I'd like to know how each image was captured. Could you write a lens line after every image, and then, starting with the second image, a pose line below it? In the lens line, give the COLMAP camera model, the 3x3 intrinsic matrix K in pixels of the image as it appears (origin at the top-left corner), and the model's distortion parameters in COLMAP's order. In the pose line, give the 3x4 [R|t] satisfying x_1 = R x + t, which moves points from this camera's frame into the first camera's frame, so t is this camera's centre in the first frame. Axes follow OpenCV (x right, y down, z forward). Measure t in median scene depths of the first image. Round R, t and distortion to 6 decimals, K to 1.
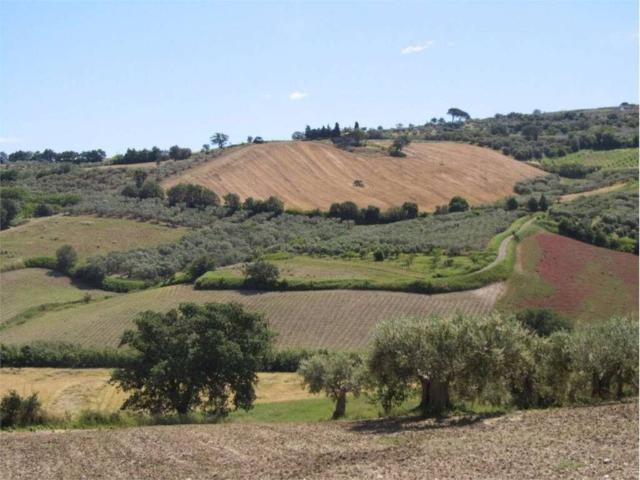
lens RADIAL K [[1223.8, 0, 319.5], [0, 1223.8, 241.6], [0, 0, 1]] dist [0.084525, 0.000000]
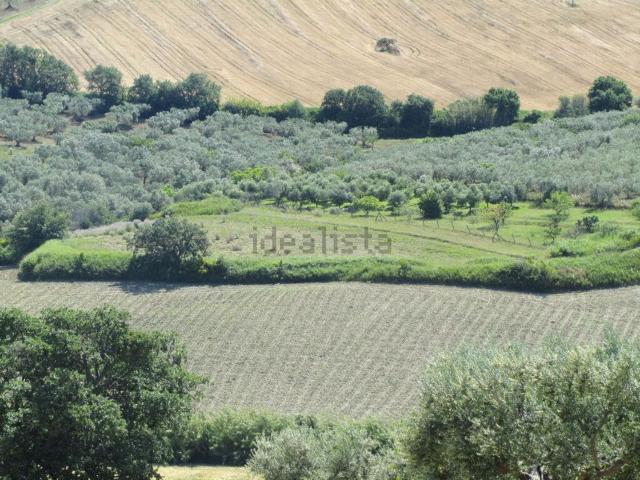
lens RADIAL K [[1223.8, 0, 321.3], [0, 1223.8, 238.7], [0, 0, 1]] dist [0.084525, 0.000000]
pose [[0.998990, 0.003306, -0.044806, 0.028341], [-0.003516, 0.999983, -0.004597, 0.025491], [0.044790, 0.004750, 0.998985, 0.550927]]
